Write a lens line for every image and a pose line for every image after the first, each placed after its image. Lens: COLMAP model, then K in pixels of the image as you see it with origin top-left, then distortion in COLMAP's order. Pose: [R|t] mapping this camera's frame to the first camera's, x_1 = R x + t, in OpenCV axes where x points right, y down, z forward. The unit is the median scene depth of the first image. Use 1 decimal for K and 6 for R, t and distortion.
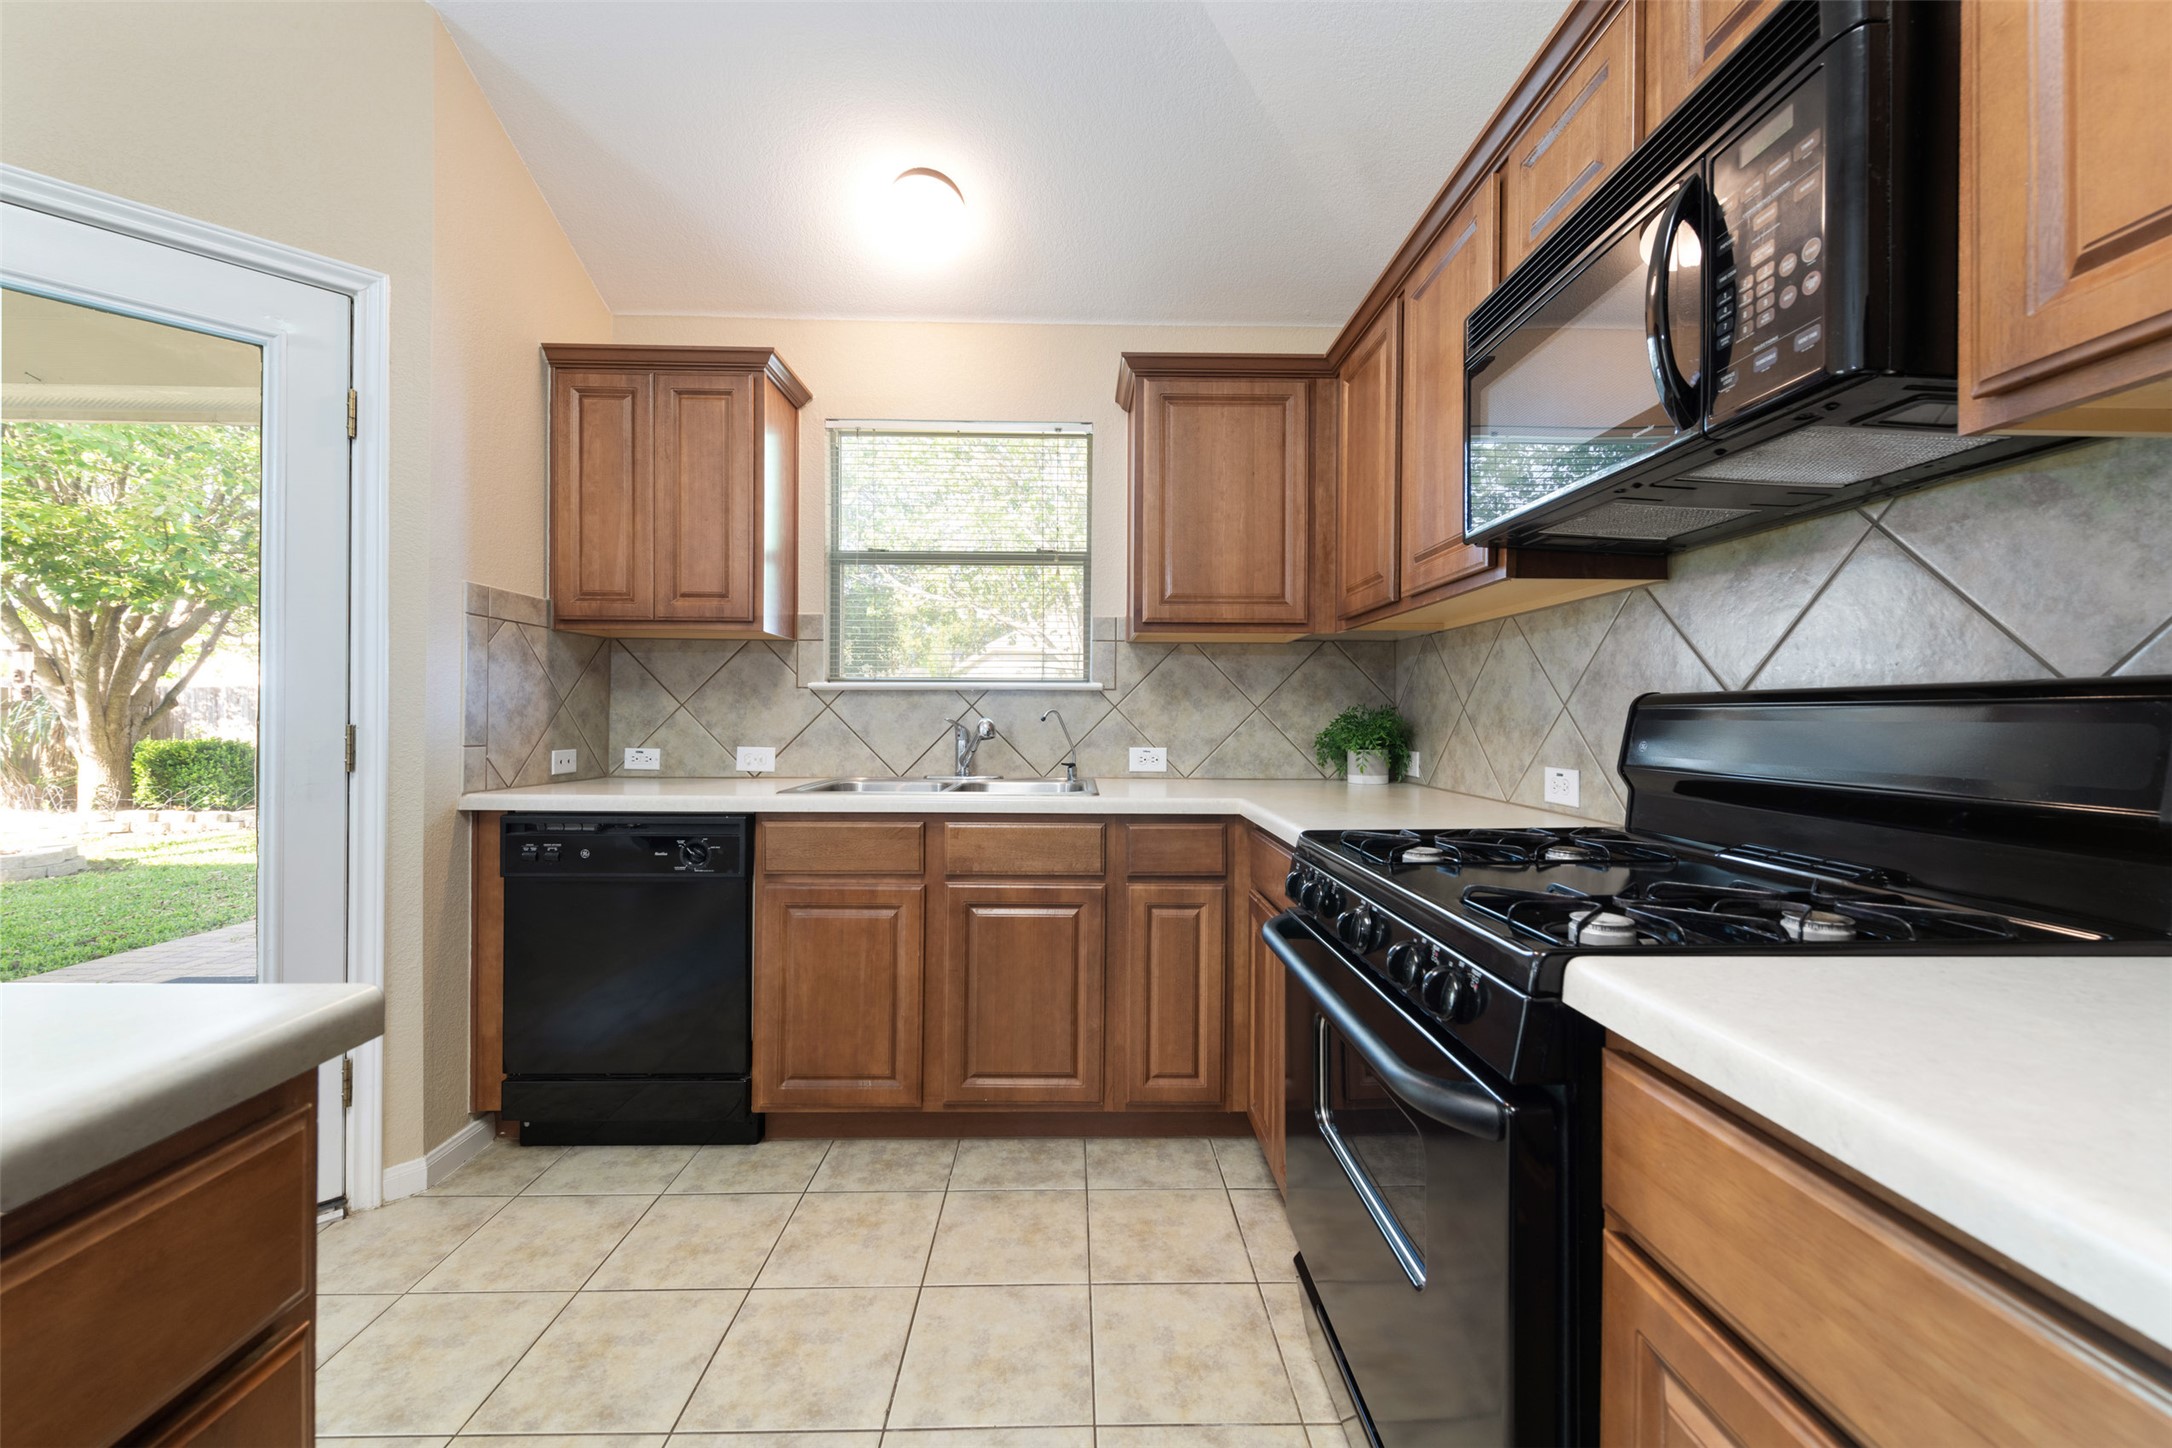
lens RADIAL K [[843.8, 0, 1086.2], [0, 843.8, 713.1], [0, 0, 1]] dist [0.008167, -0.000464]
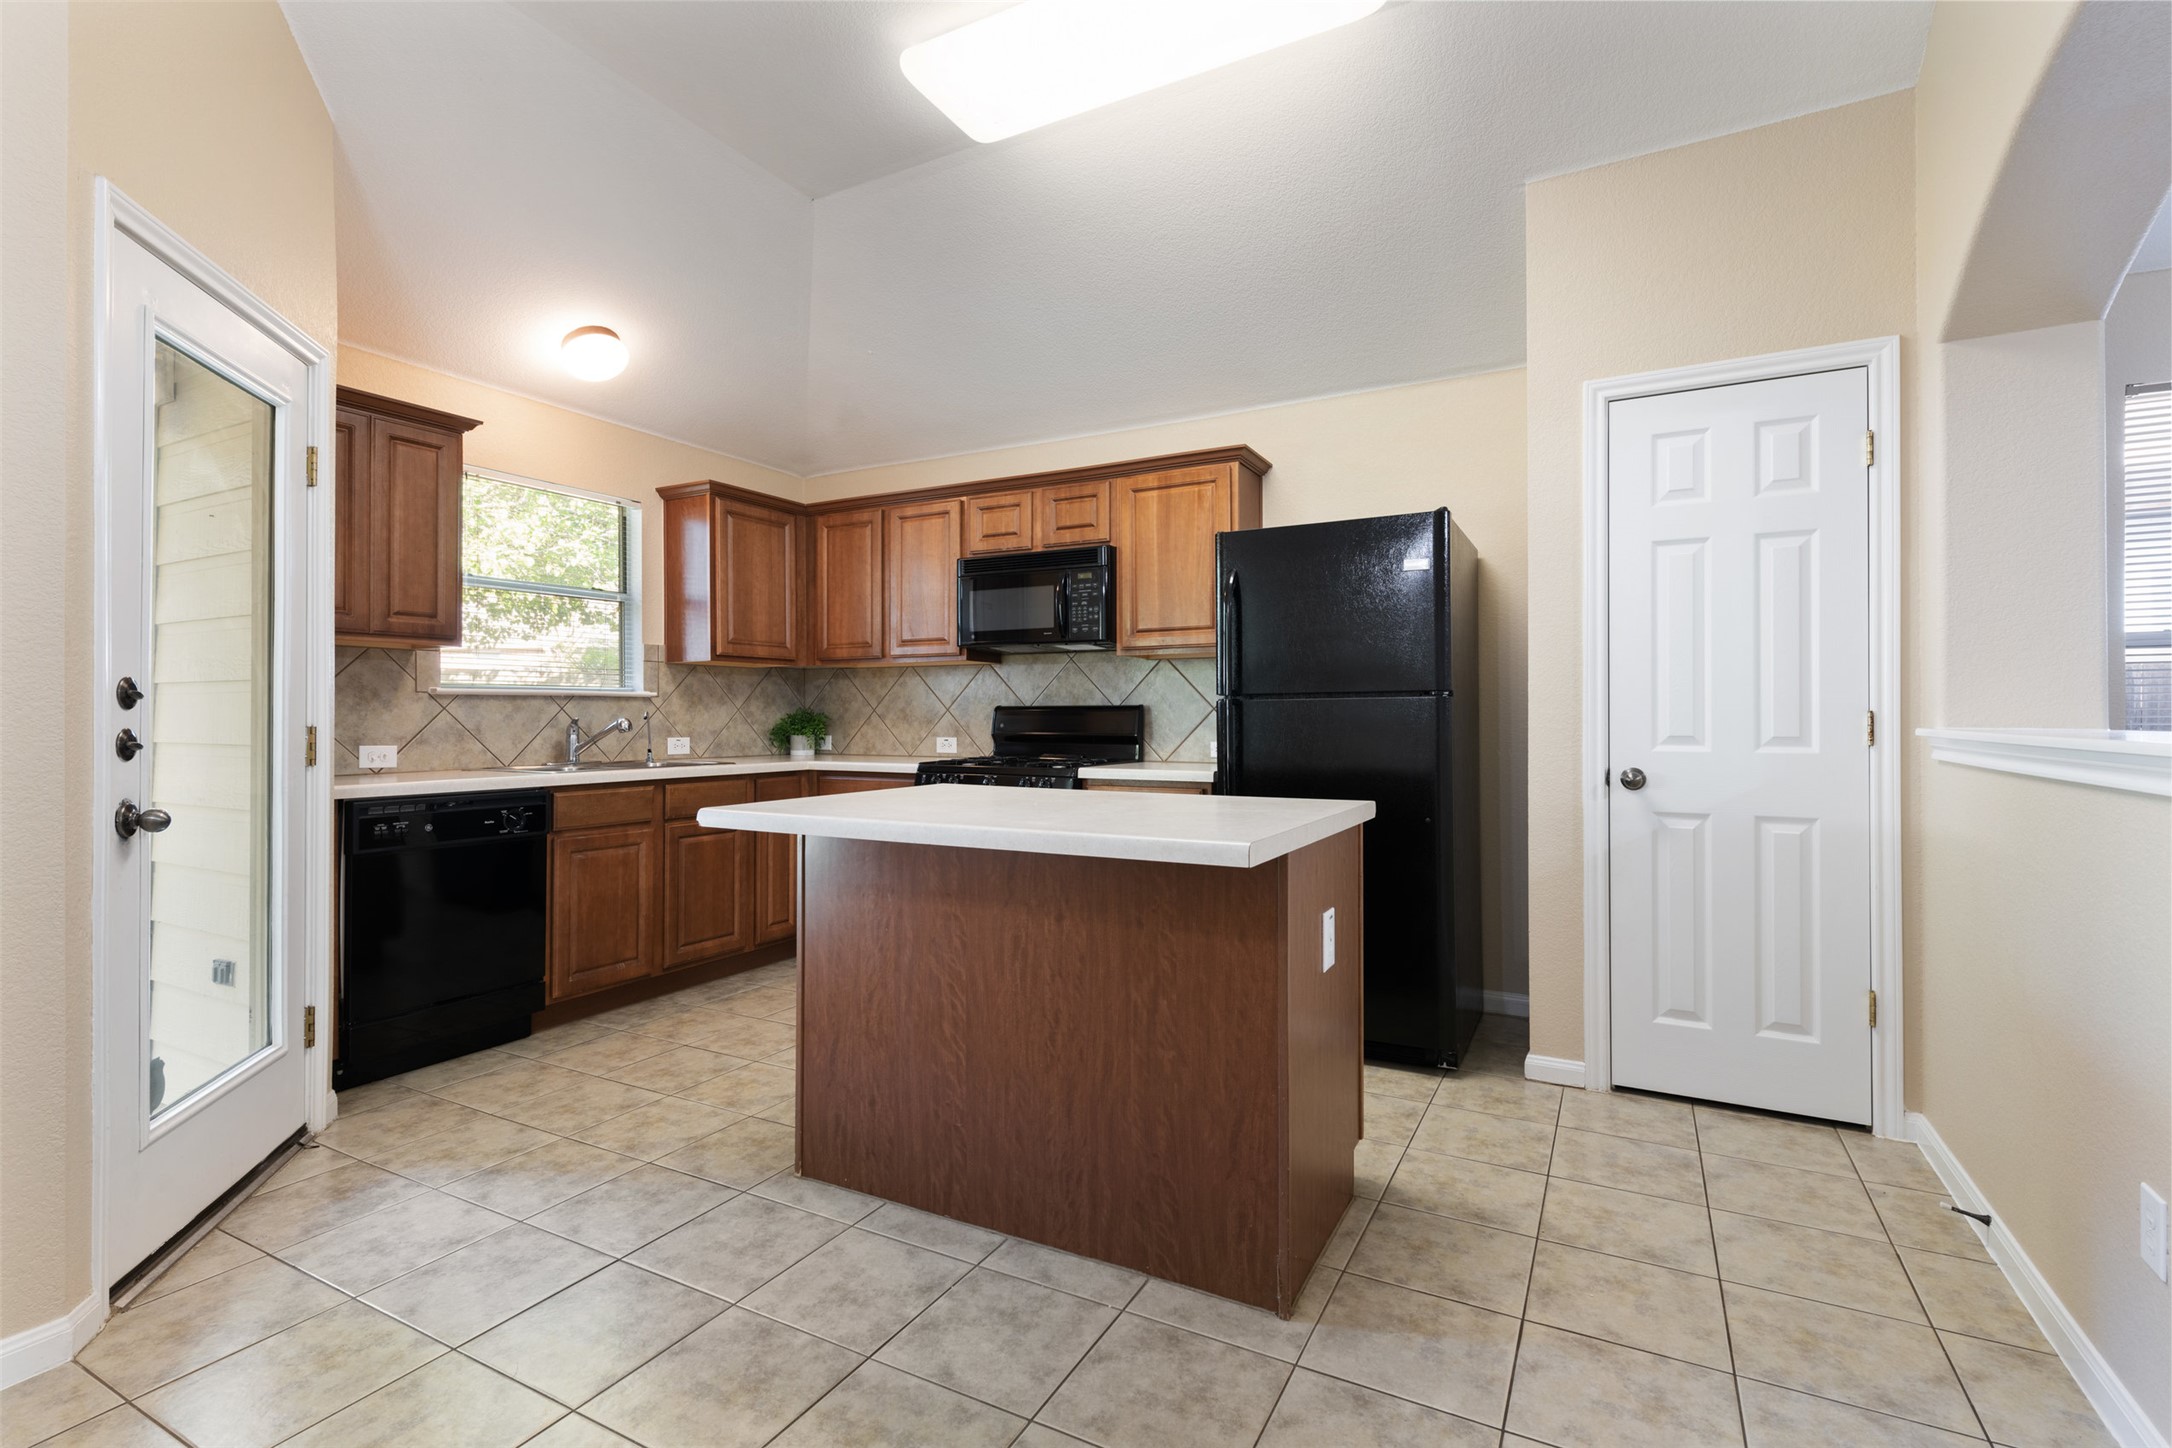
lens RADIAL K [[999.9, 0, 1091.9], [0, 999.9, 715.1], [0, 0, 1]] dist [0.001520, -0.000187]
pose [[0.488405, -0.005031, 0.872603, -1.257655], [0.000514, 0.999985, 0.005478, -0.007326], [-0.872617, -0.002227, 0.488400, -0.517907]]
